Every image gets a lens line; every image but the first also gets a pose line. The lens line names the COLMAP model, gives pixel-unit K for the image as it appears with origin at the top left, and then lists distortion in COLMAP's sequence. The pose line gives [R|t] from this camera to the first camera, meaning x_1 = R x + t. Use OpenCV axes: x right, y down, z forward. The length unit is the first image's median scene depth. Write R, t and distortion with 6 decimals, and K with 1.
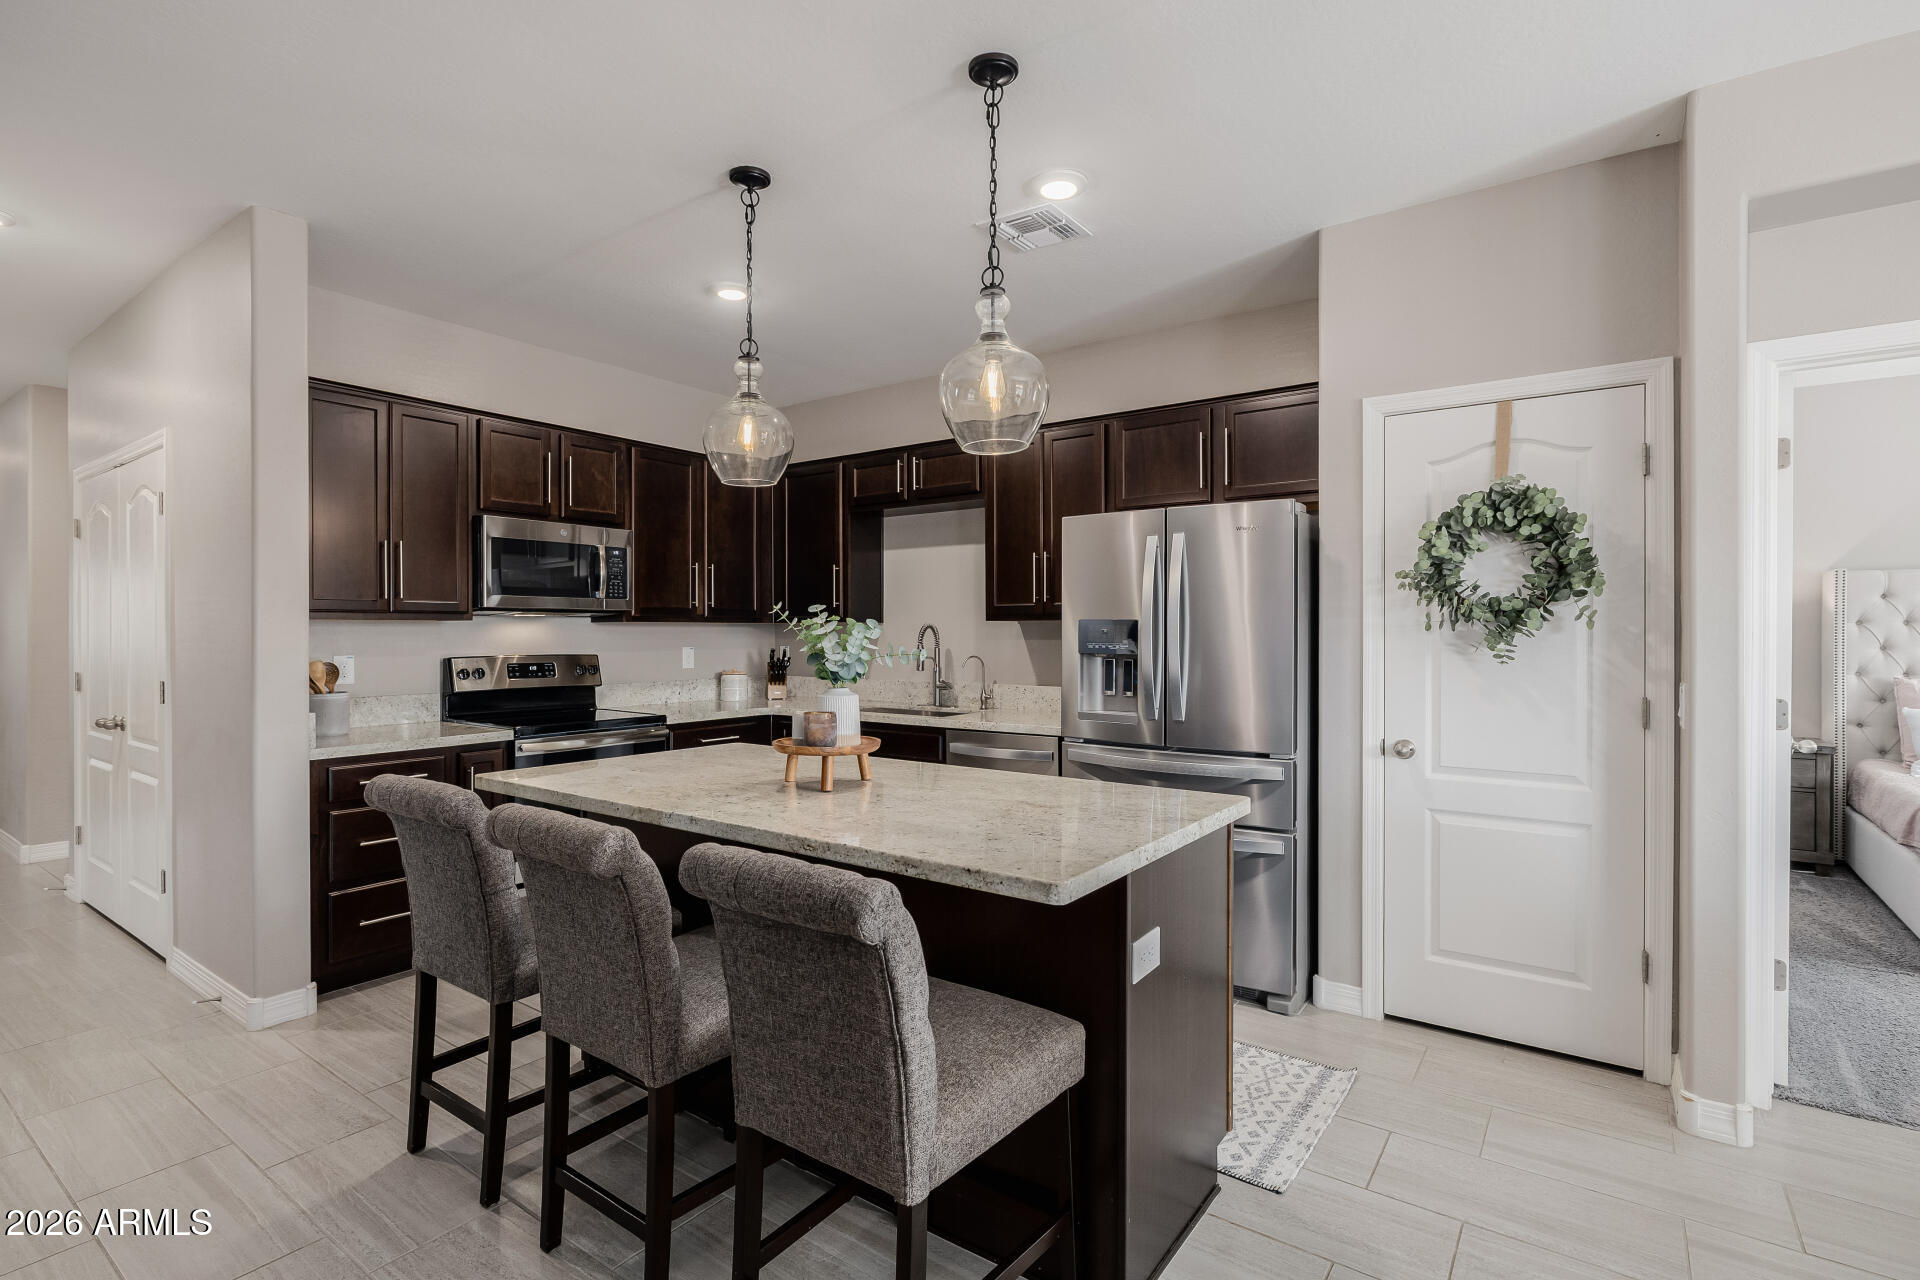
lens RADIAL K [[912.5, 0, 966.1], [0, 912.5, 624.4], [0, 0, 1]] dist [-0.008578, -0.000343]
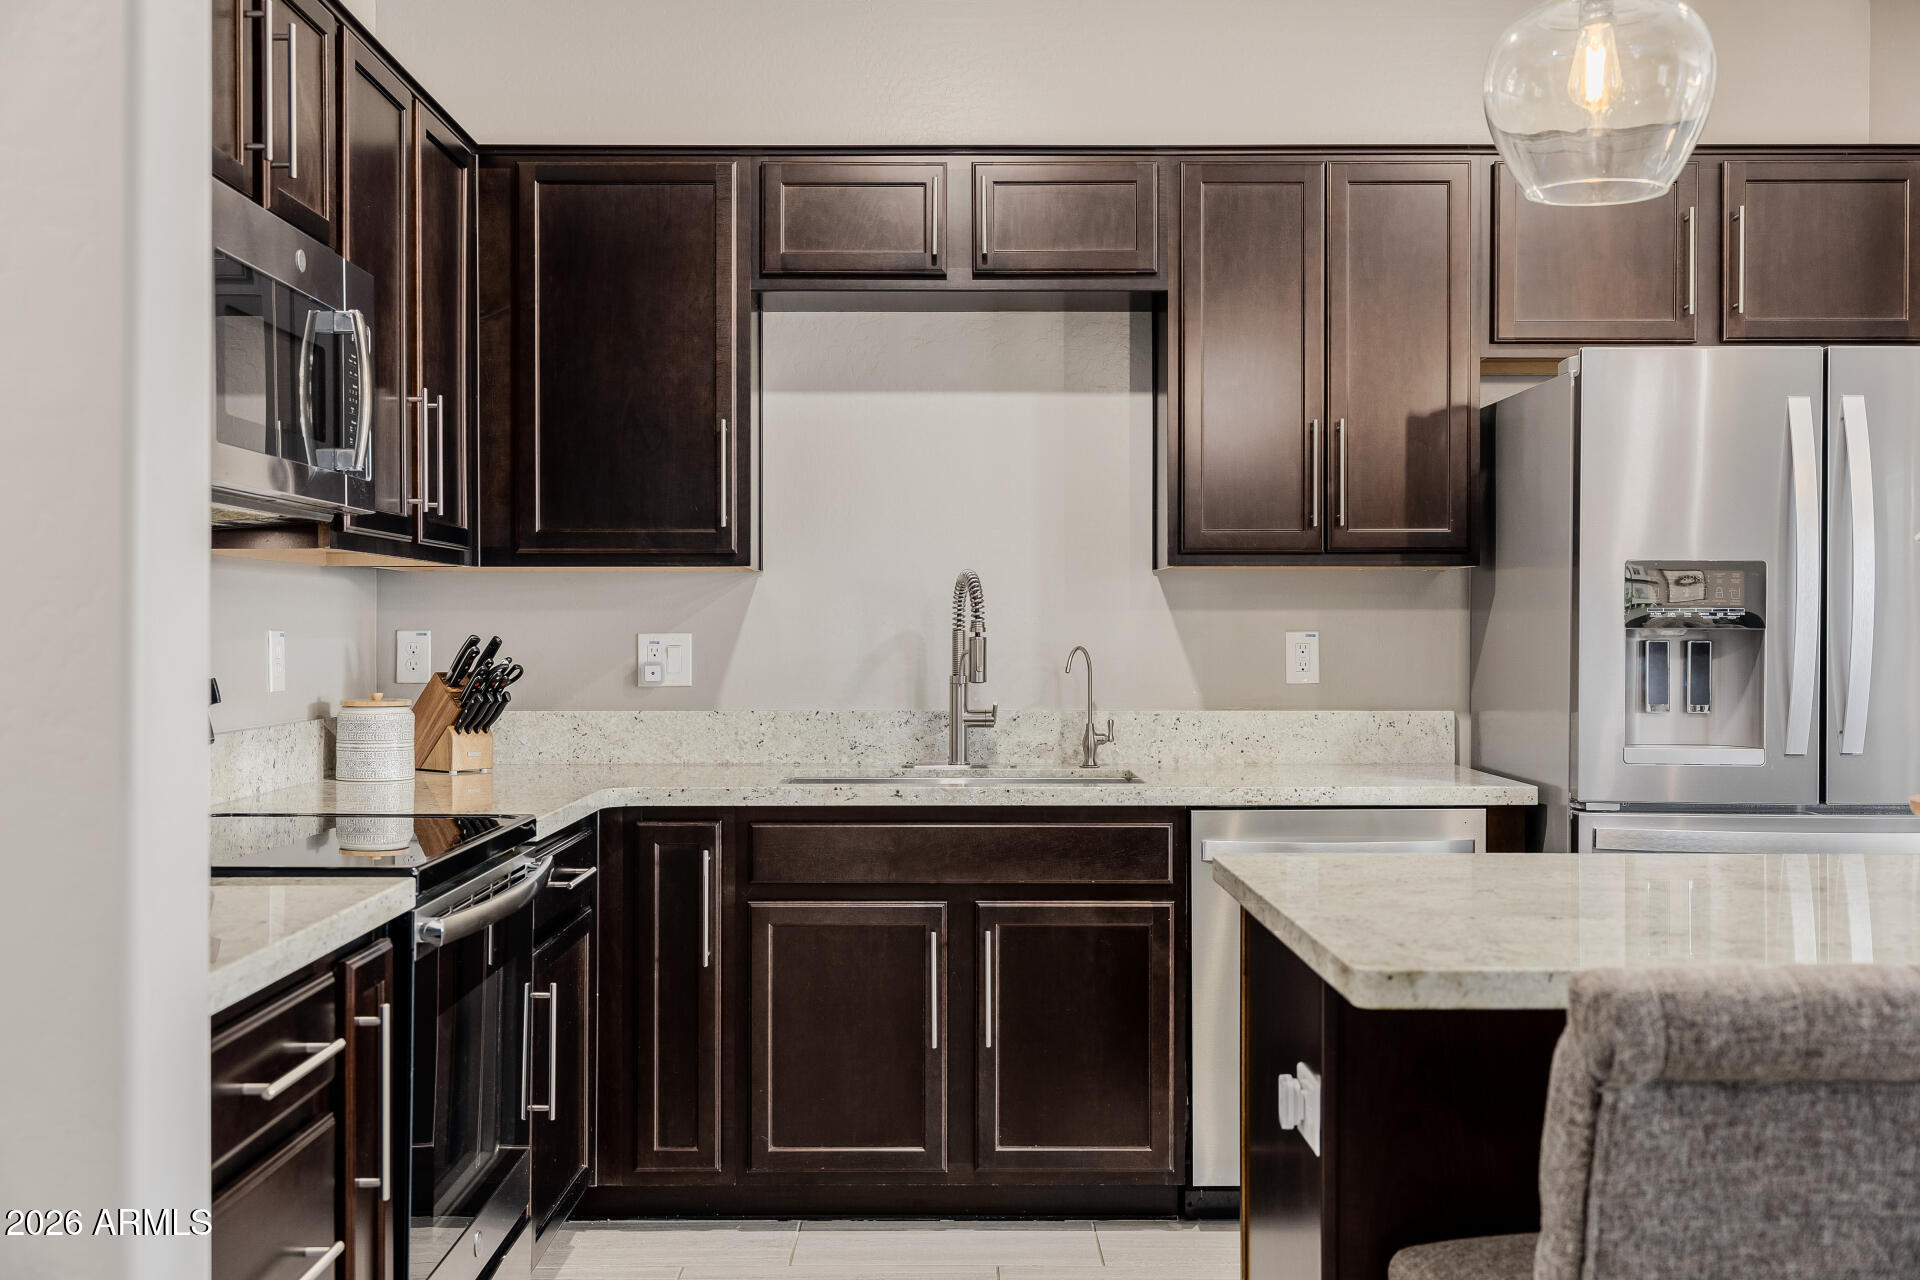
lens RADIAL K [[1925.8, 0, 960.0], [0, 1925.8, 640.0], [0, 0, 1]] dist [0.017048, 0.012705]
pose [[0.804943, -0.002756, 0.593345, -0.886664], [-0.004844, 0.999925, 0.011216, 0.031745], [-0.593332, -0.011902, 0.804870, 0.431954]]
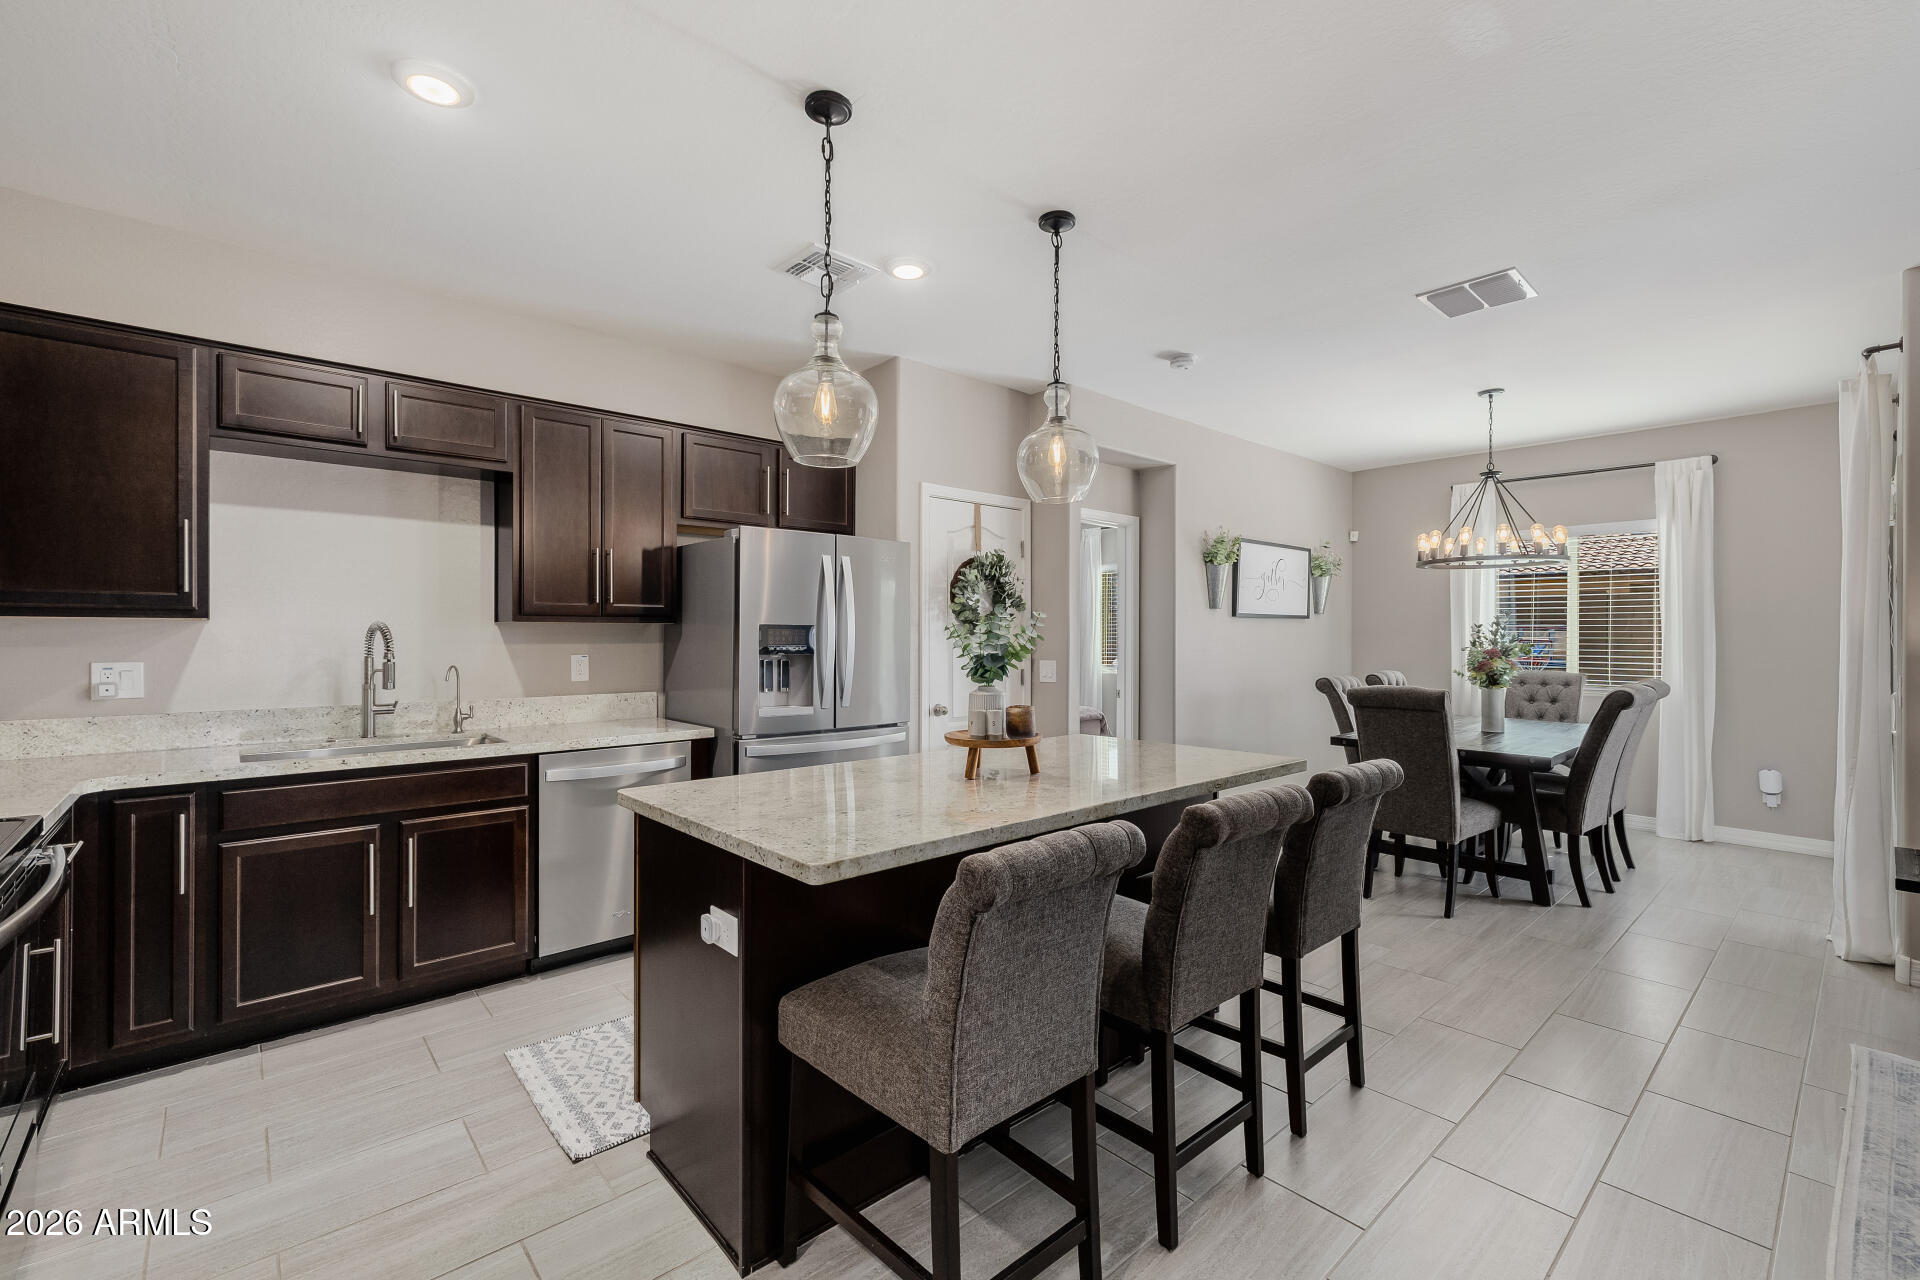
lens RADIAL K [[820.2, 0, 944.4], [0, 820.2, 639.0], [0, 0, 1]] dist [0.003822, 0.000346]
pose [[0.222110, -0.002319, 0.975019, -0.878863], [-0.009185, 0.999948, 0.004470, 0.006946], [-0.974978, -0.009948, 0.222077, 0.653136]]
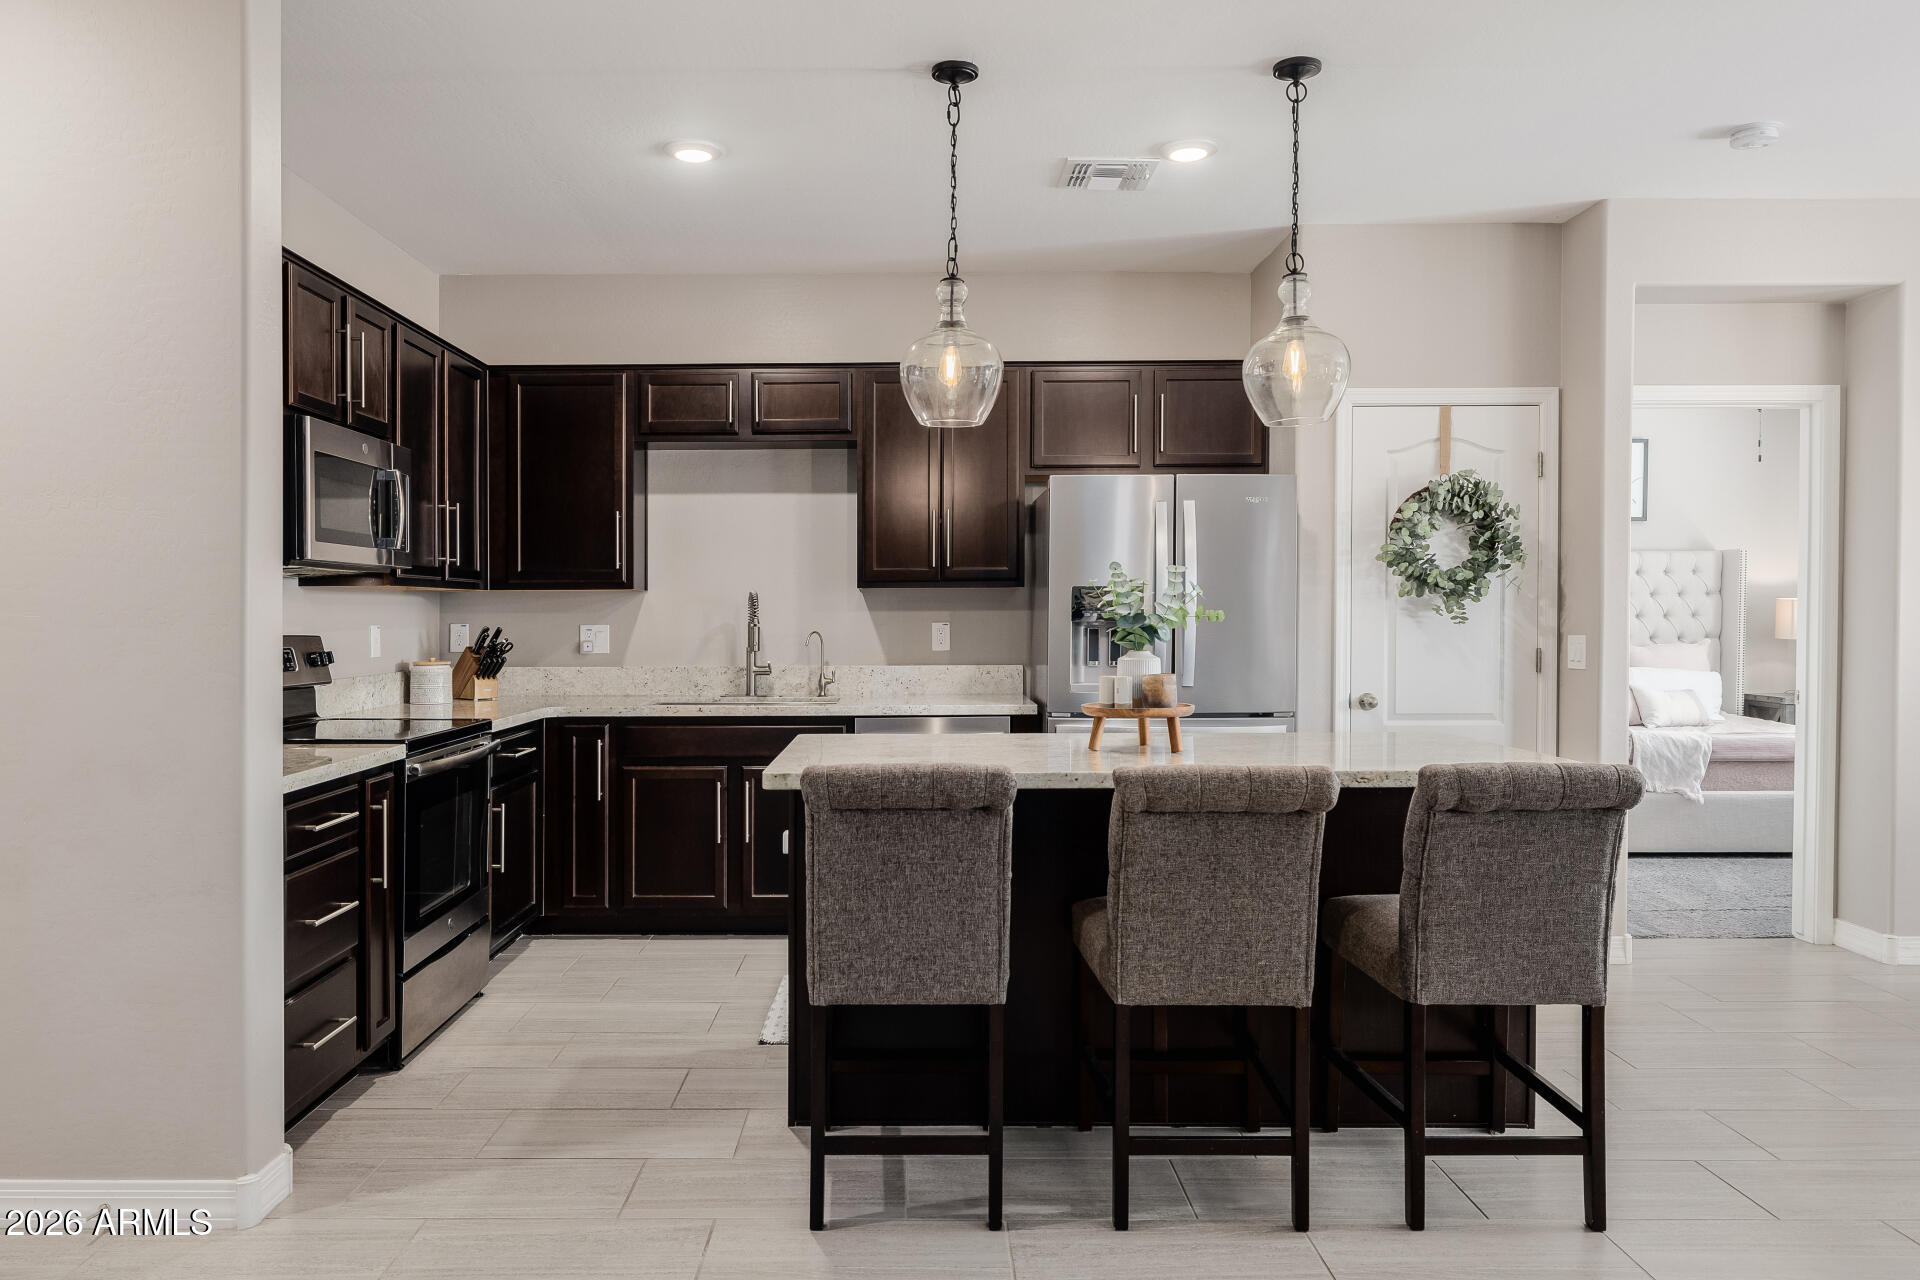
lens RADIAL K [[1304.9, 0, 904.2], [0, 1304.9, 619.5], [0, 0, 1]] dist [0.001276, 0.000156]
pose [[0.815048, -0.005955, 0.579363, -0.905319], [-0.000714, 0.999936, 0.011282, 0.015985], [-0.579393, -0.009609, 0.814992, 0.006885]]
